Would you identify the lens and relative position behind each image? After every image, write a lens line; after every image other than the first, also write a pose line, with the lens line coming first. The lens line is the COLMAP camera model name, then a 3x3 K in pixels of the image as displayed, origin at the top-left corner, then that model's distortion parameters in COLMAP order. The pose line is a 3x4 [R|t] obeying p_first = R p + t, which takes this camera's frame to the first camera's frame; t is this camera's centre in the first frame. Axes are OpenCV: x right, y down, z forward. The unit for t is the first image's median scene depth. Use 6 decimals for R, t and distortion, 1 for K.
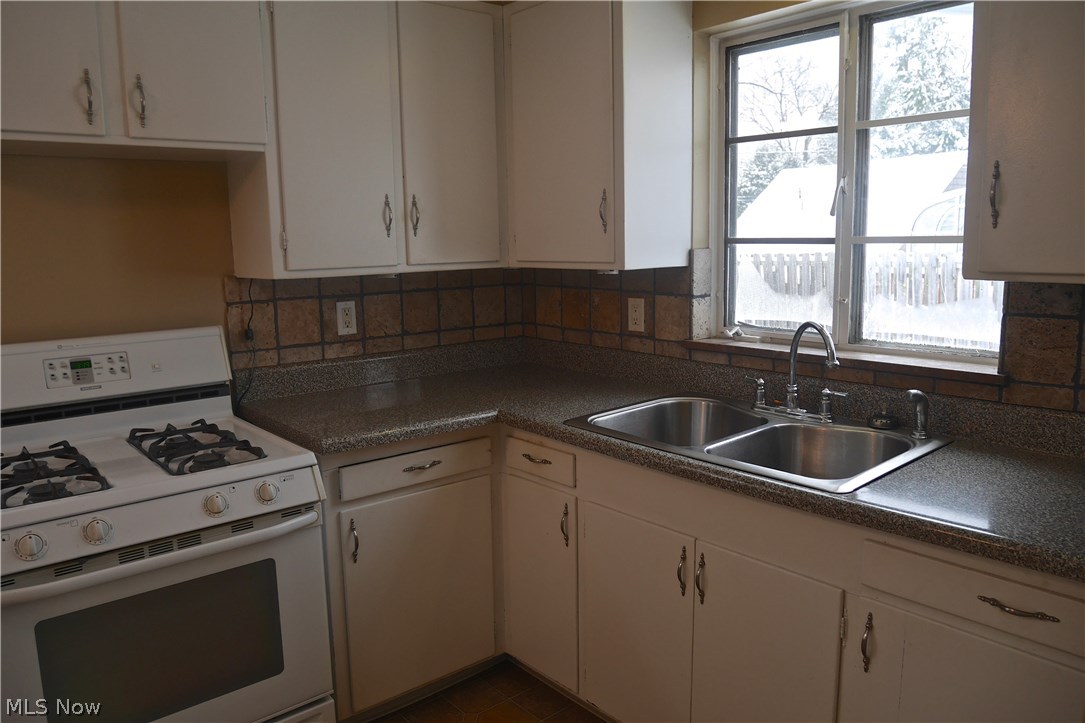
lens RADIAL K [[783.8, 0, 541.4], [0, 783.8, 361.3], [0, 0, 1]] dist [-0.063937, 0.019341]
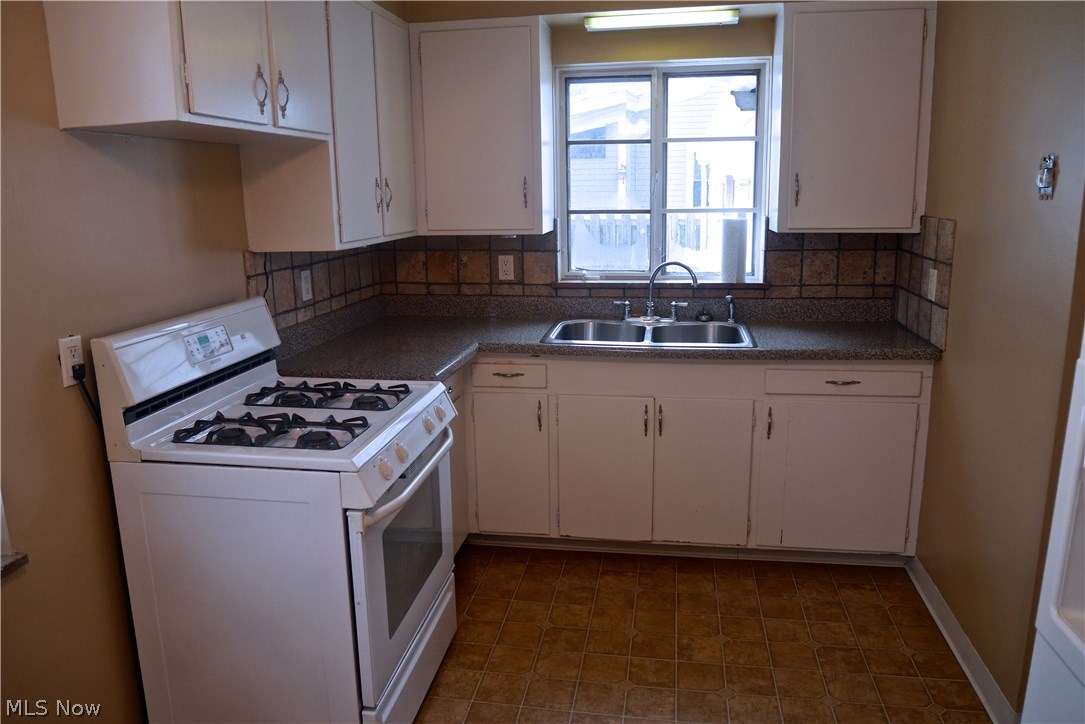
lens RADIAL K [[783.8, 0, 543.5], [0, 783.8, 359.9], [0, 0, 1]] dist [-0.063937, 0.019341]
pose [[0.762449, -0.131567, 0.633531, -0.773745], [0.103231, 0.991302, 0.081629, -0.005669], [-0.638760, 0.003161, 0.769399, -0.088872]]
